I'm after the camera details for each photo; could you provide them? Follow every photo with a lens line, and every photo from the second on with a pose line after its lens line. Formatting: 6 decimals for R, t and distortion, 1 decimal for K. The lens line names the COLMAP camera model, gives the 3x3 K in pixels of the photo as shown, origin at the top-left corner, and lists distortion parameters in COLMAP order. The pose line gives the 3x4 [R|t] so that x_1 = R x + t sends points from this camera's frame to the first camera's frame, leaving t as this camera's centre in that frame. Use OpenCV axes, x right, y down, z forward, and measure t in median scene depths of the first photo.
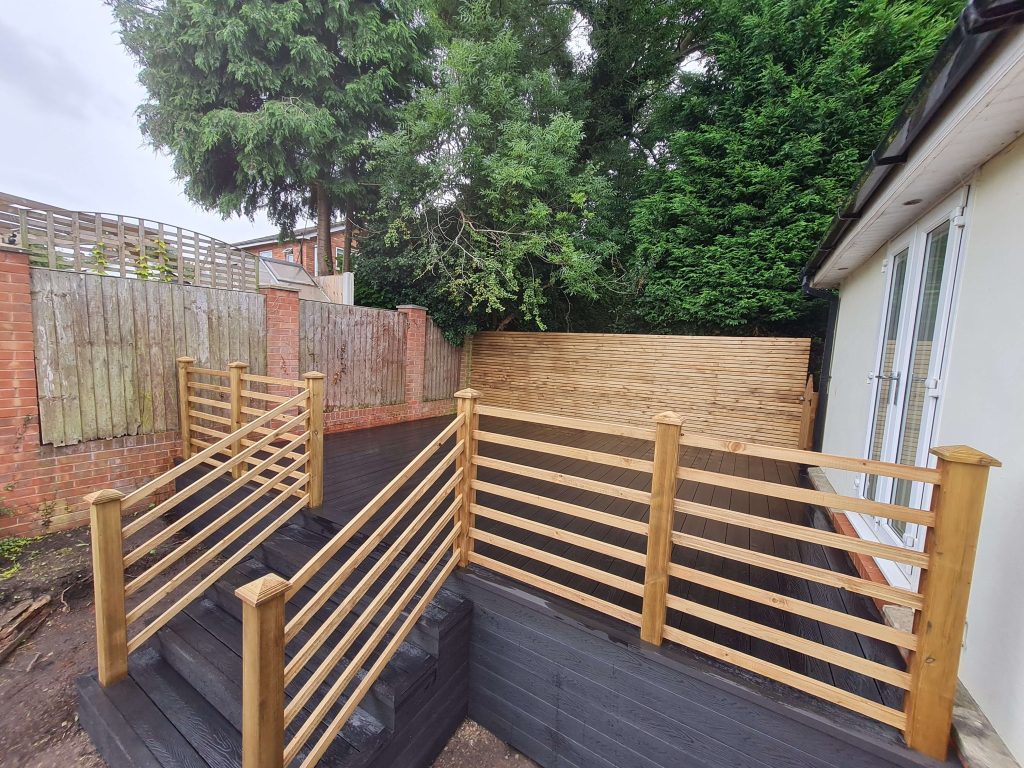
lens RADIAL K [[401.5, 0, 518.9], [0, 401.5, 384.9], [0, 0, 1]] dist [0.012307, -0.000042]
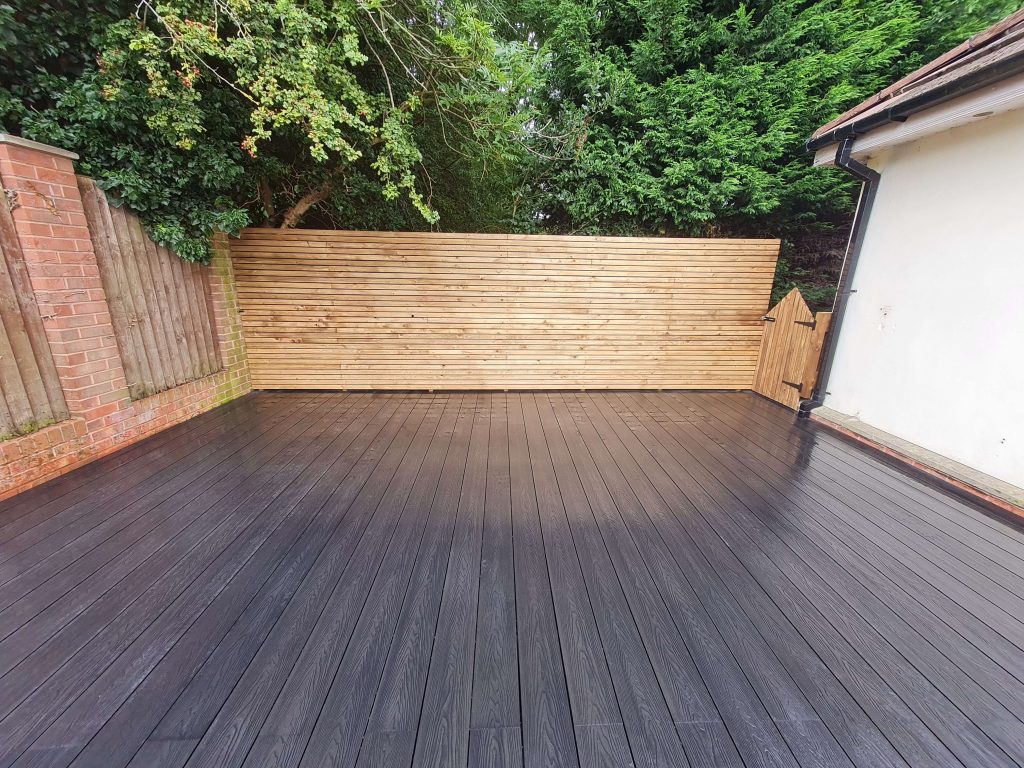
lens RADIAL K [[401.5, 0, 518.9], [0, 401.5, 384.9], [0, 0, 1]] dist [0.012307, -0.000042]
pose [[0.844251, -0.177378, 0.505745, -0.127929], [0.071649, 0.972528, 0.221486, -0.045389], [-0.531138, -0.150754, 0.833766, 0.508987]]
